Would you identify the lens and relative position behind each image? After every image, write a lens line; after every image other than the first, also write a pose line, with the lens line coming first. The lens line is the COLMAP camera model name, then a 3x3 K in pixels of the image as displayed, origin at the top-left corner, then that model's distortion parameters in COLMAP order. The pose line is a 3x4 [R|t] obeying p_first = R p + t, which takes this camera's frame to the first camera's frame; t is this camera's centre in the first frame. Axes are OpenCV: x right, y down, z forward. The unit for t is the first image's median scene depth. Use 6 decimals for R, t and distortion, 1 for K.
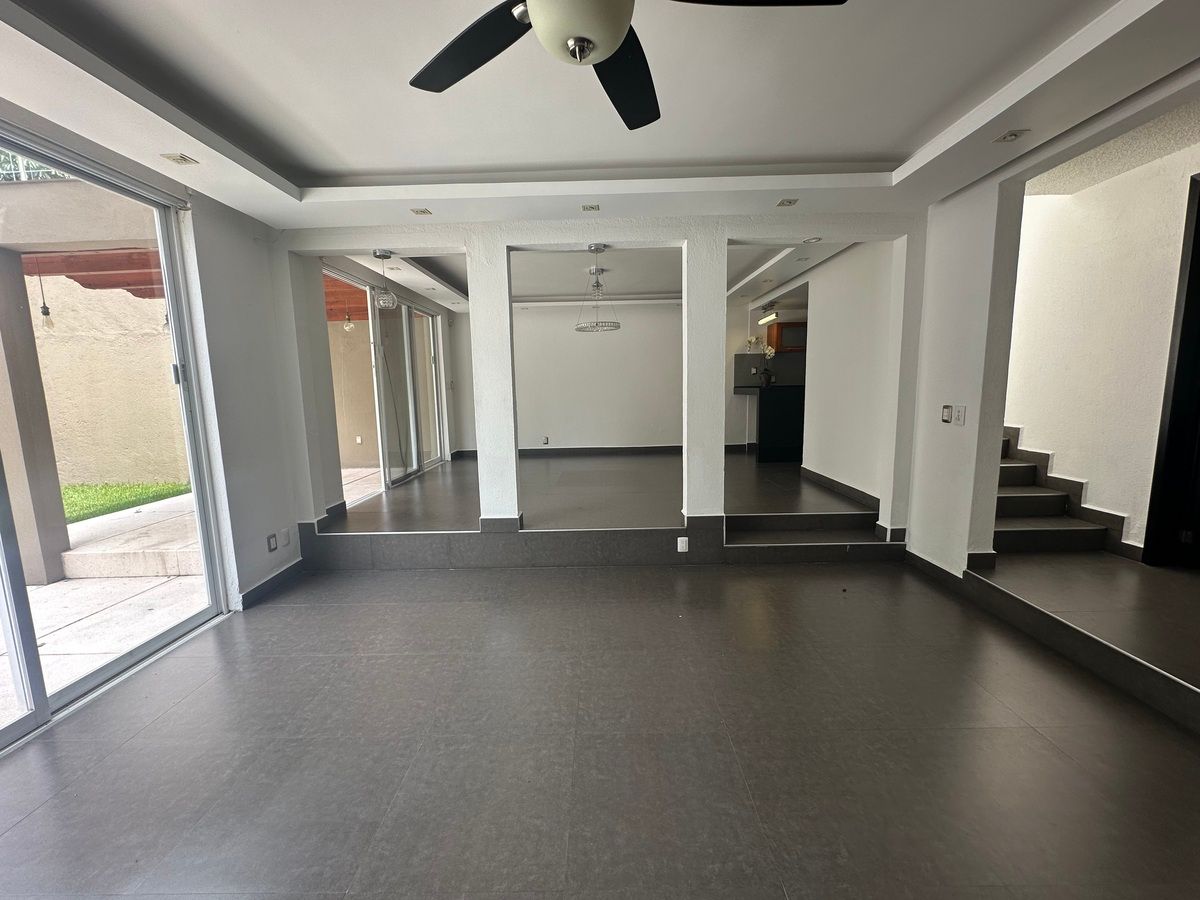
lens RADIAL K [[476.8, 0, 598.0], [0, 476.8, 449.4], [0, 0, 1]] dist [-0.004370, 0.000313]
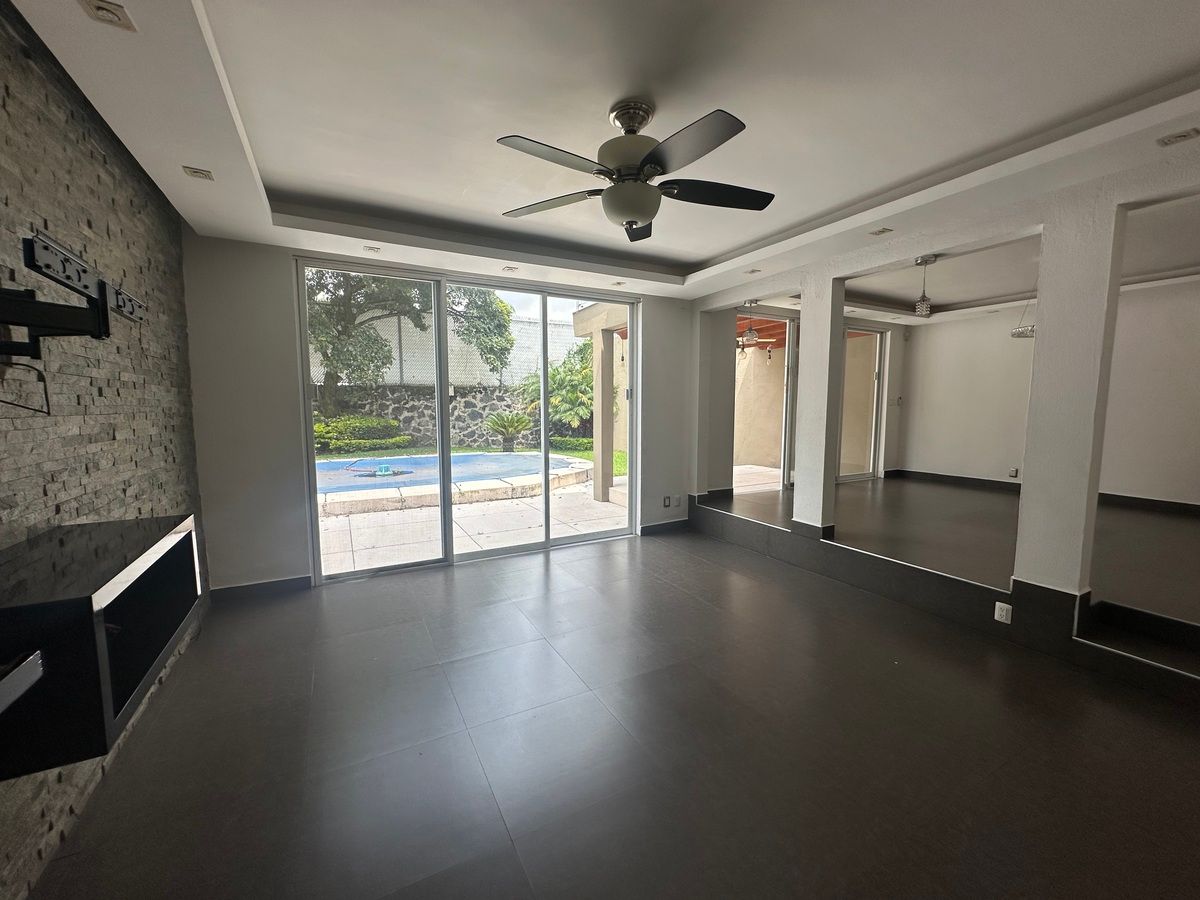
lens RADIAL K [[476.8, 0, 601.0], [0, 476.8, 450.8], [0, 0, 1]] dist [-0.004370, 0.000313]
pose [[0.490868, 0.108166, -0.864493, 0.511715], [-0.125473, 0.990696, 0.052712, -0.022803], [0.862151, 0.082596, 0.499873, 0.020593]]
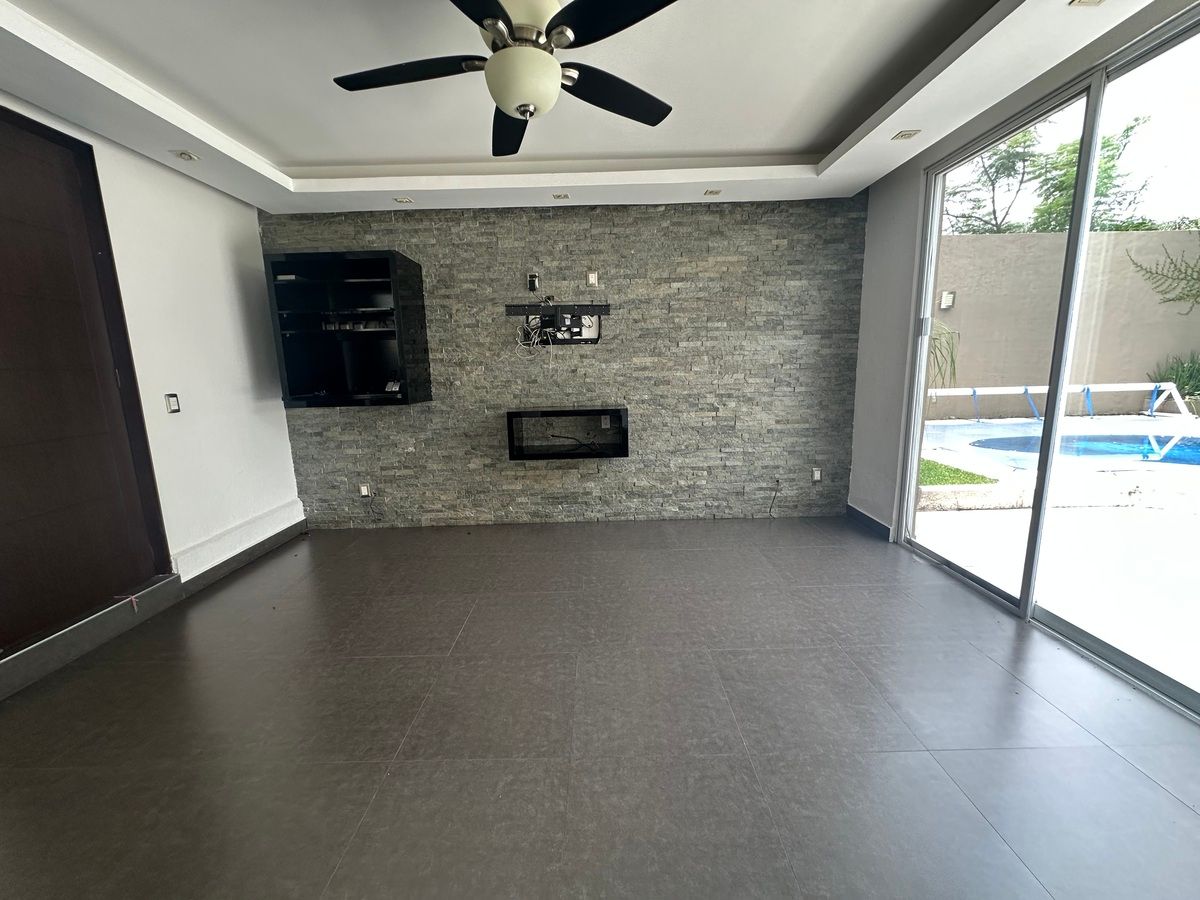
lens RADIAL K [[476.8, 0, 603.6], [0, 476.8, 447.4], [0, 0, 1]] dist [-0.004370, 0.000313]
pose [[-0.998586, 0.052518, -0.008207, -0.078869], [0.047683, 0.953279, 0.298304, -0.092346], [0.023489, 0.297491, -0.954436, 0.867046]]
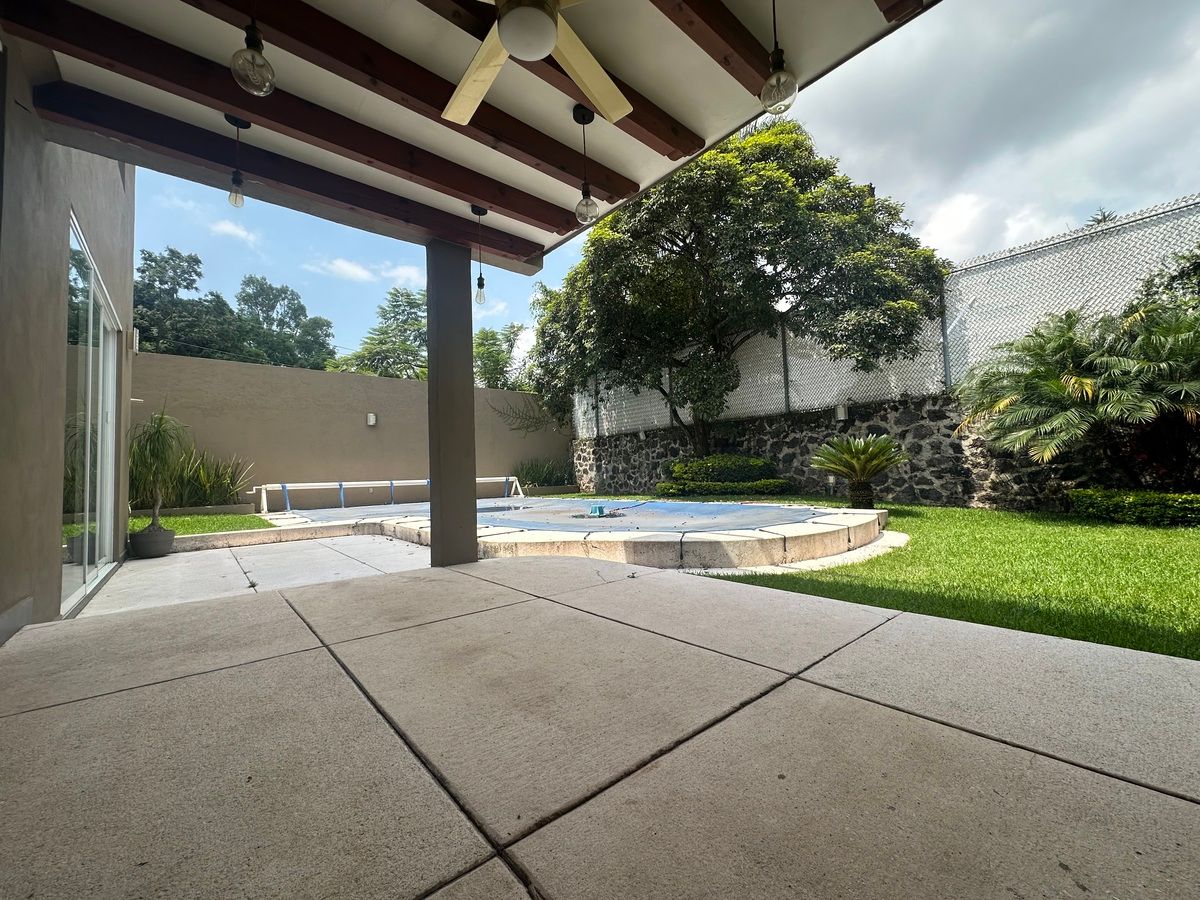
lens RADIAL K [[476.8, 0, 597.4], [0, 476.8, 452.7], [0, 0, 1]] dist [-0.004370, 0.000313]
pose [[-0.749069, 0.018946, -0.662221, -0.848029], [-0.037732, 0.996748, 0.071197, -0.067675], [0.661417, 0.078318, -0.745918, 1.995717]]
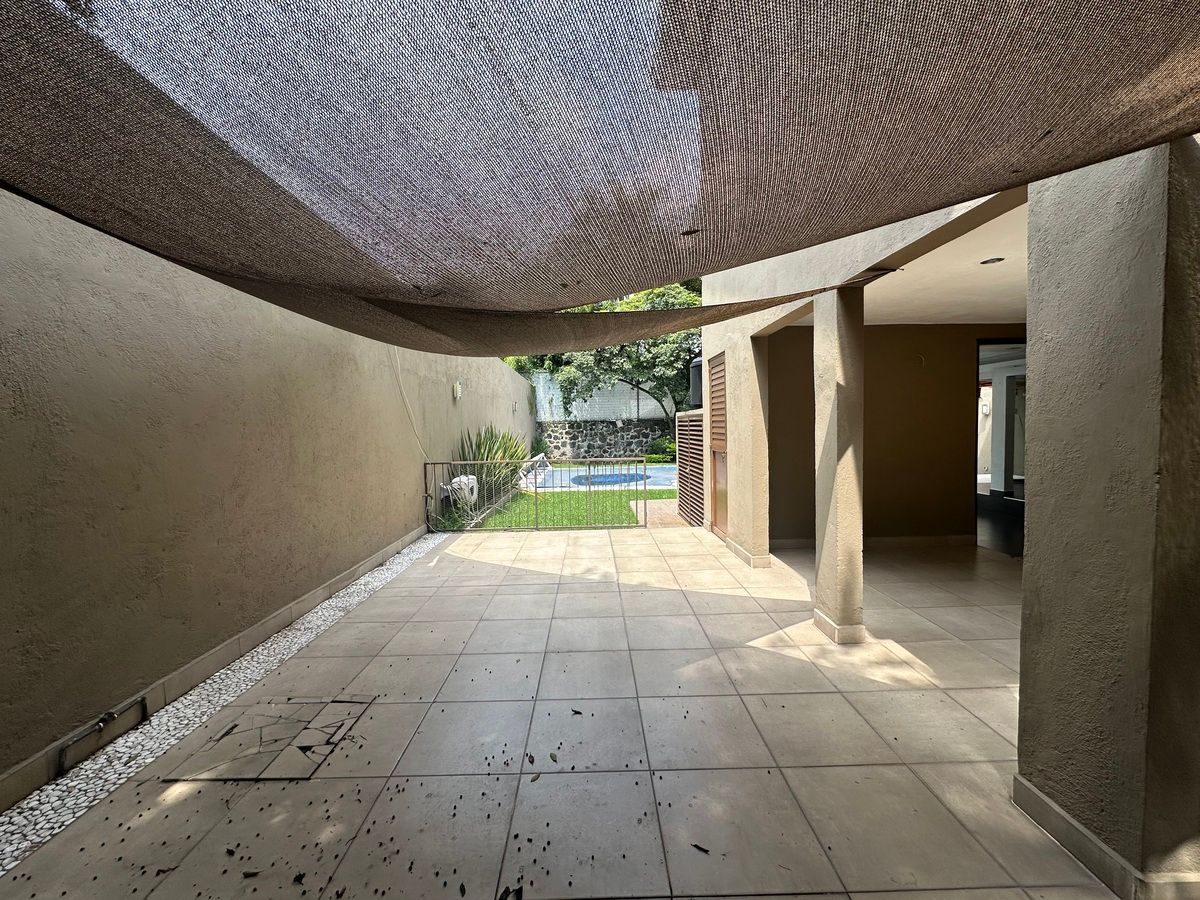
lens RADIAL K [[476.8, 0, 599.0], [0, 476.8, 449.6], [0, 0, 1]] dist [-0.004370, 0.000313]
pose [[0.025886, 0.071239, -0.997123, 2.072863], [-0.111083, 0.991485, 0.067953, 0.005196], [0.993474, 0.109005, 0.033579, -1.057259]]
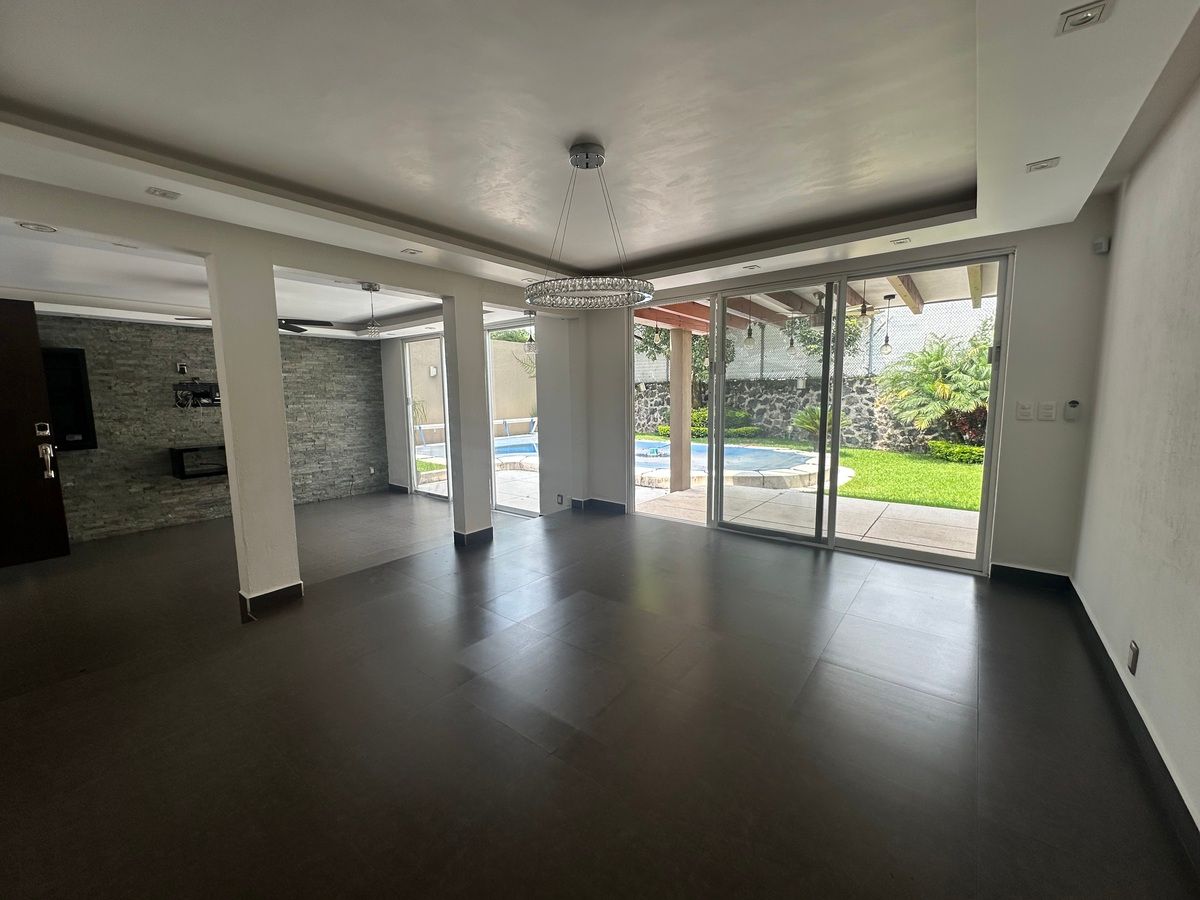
lens RADIAL K [[476.8, 0, 599.0], [0, 476.8, 452.3], [0, 0, 1]] dist [-0.004370, 0.000313]
pose [[-0.606980, 0.128403, -0.784276, 0.515707], [-0.078918, 0.972245, 0.220255, -0.334273], [0.790789, 0.195584, -0.579999, 1.960416]]
